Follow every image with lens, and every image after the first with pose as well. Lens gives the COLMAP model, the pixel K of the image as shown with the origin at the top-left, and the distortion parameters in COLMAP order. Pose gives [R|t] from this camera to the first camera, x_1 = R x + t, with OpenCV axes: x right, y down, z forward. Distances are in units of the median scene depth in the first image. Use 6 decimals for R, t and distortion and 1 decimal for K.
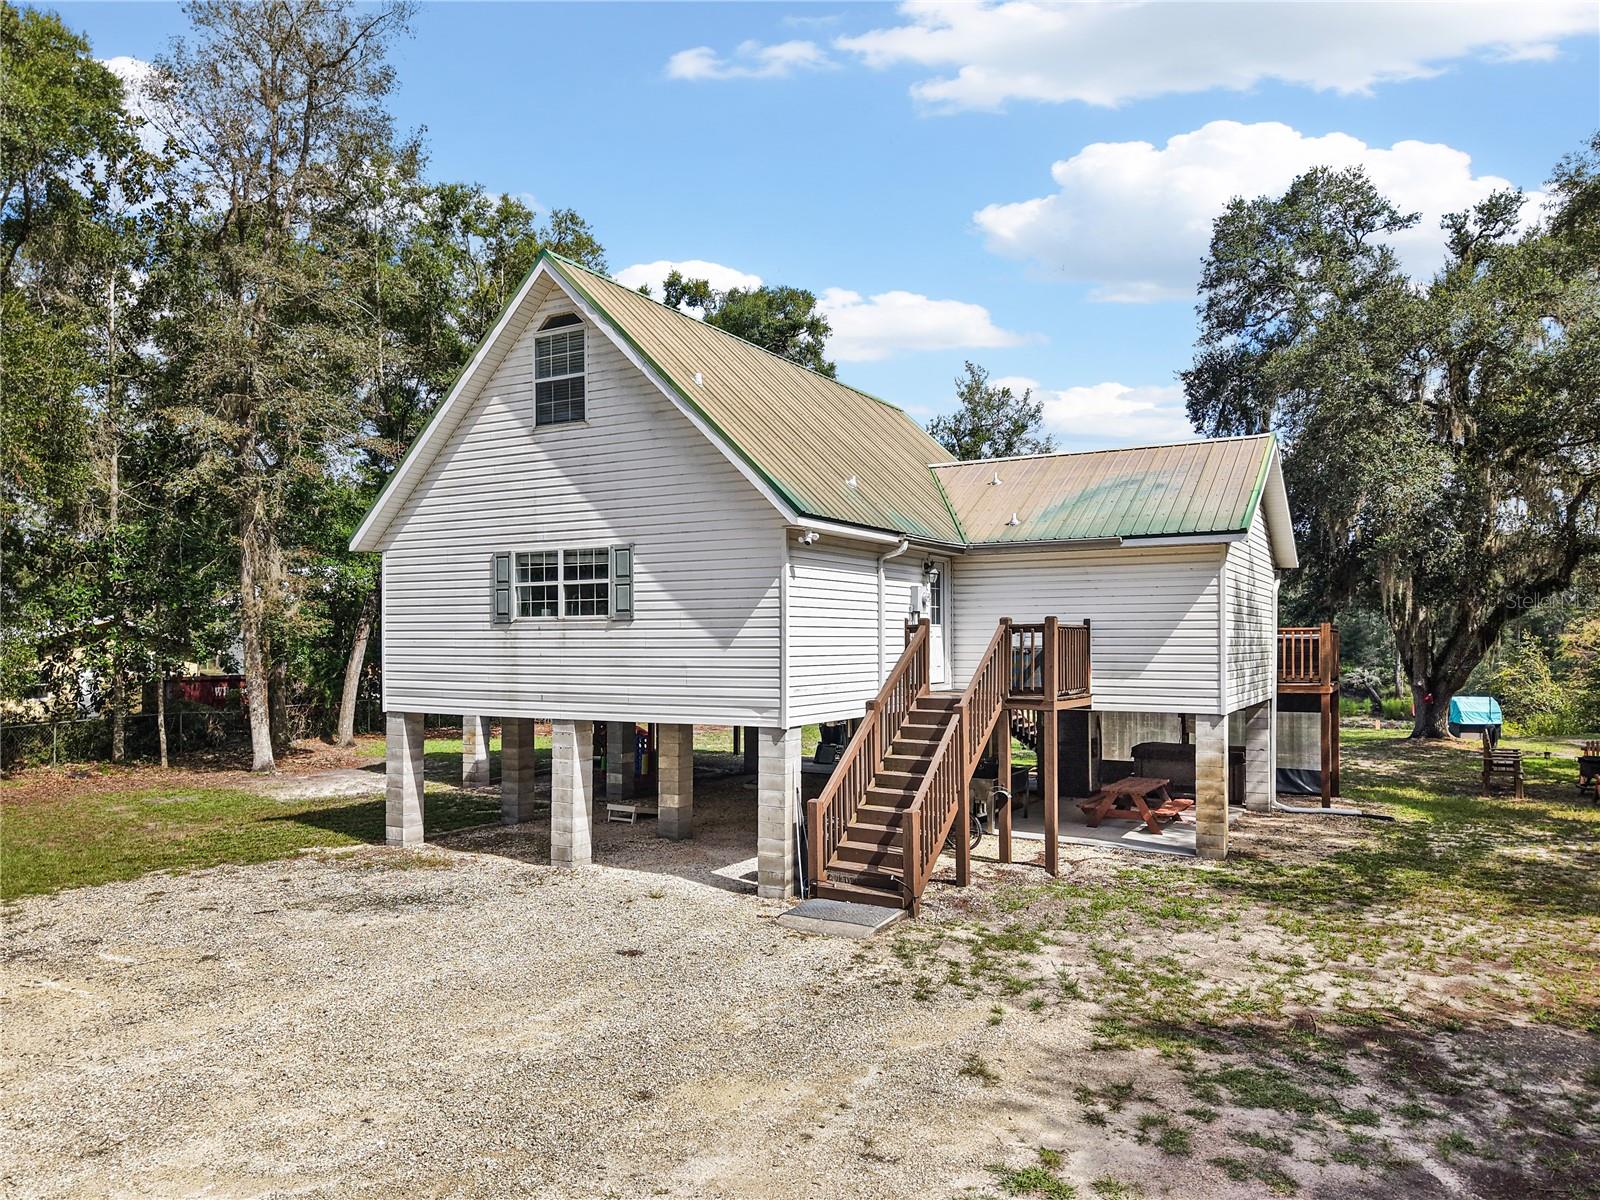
lens RADIAL K [[1113.2, 0, 757.9], [0, 1113.2, 623.9], [0, 0, 1]] dist [0.014760, -0.017203]
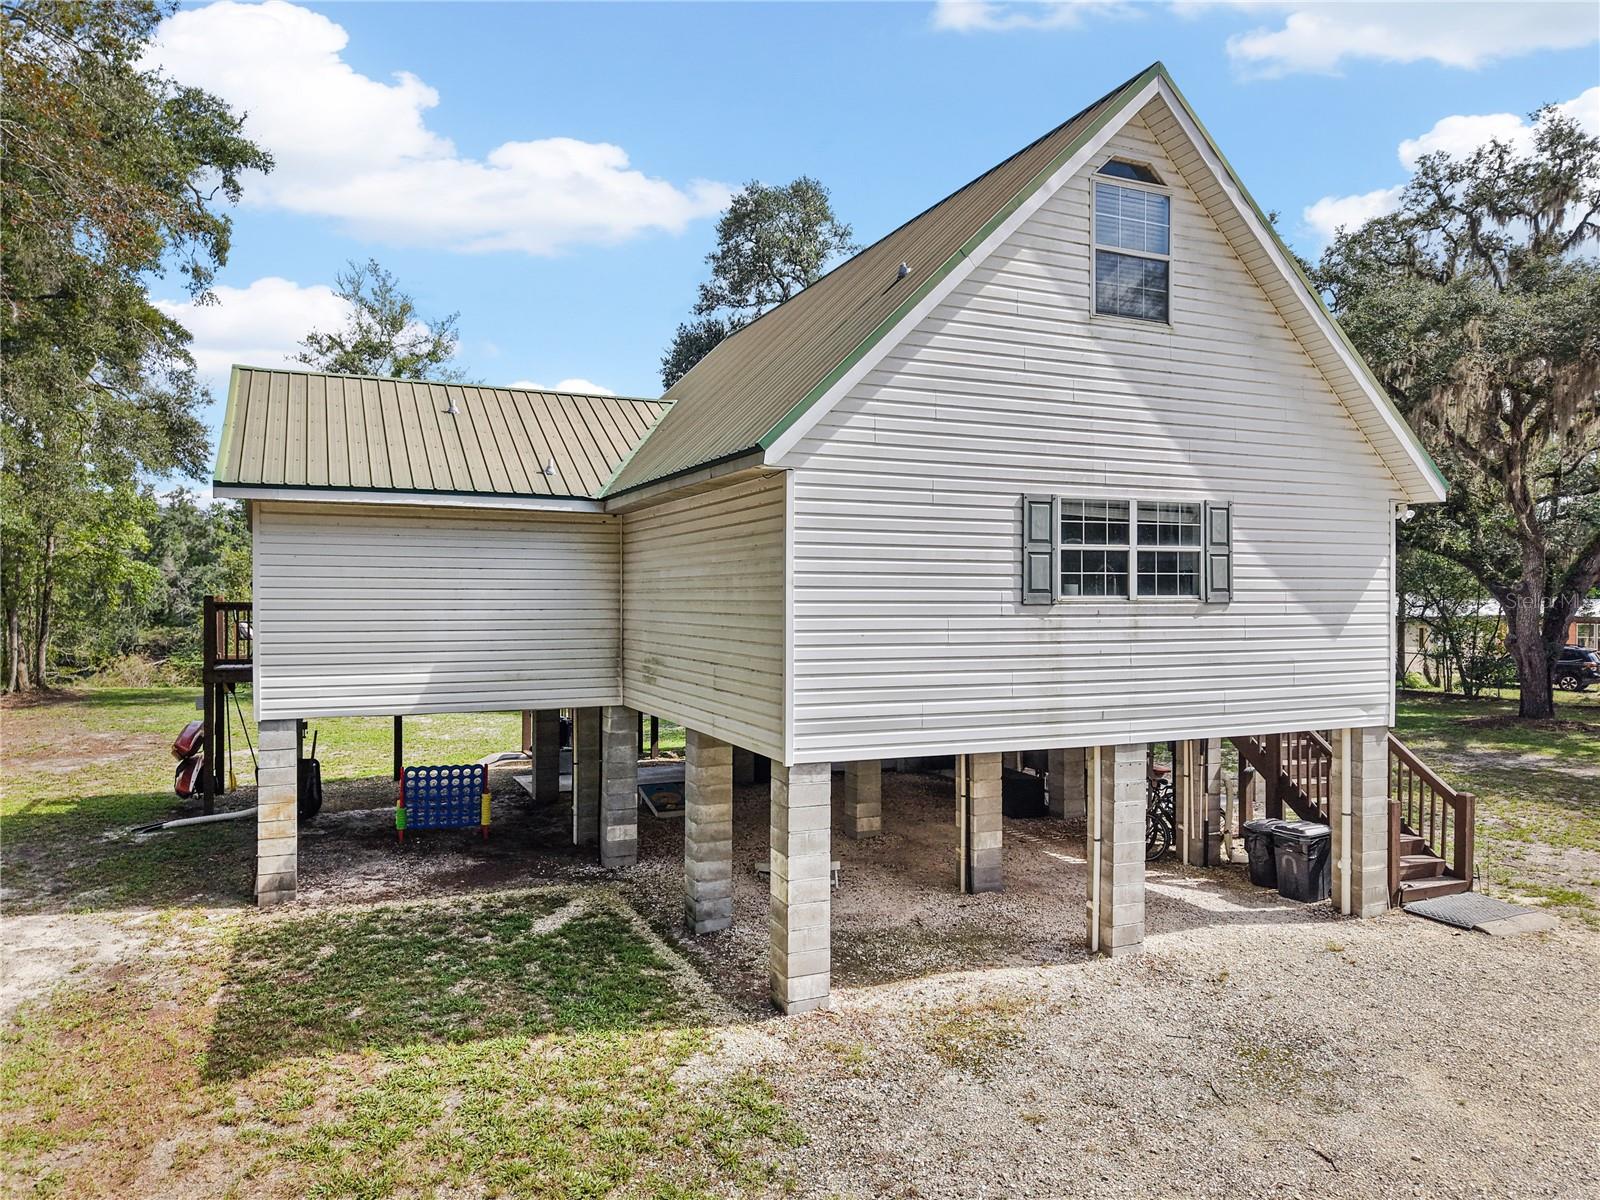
lens RADIAL K [[1113.2, 0, 834.2], [0, 1113.2, 593.6], [0, 0, 1]] dist [0.014760, -0.017203]
pose [[0.567126, 0.003438, 0.823624, -0.862783], [-0.014621, 0.999876, 0.005894, -0.009586], [-0.823501, -0.015385, 0.567106, 0.761955]]
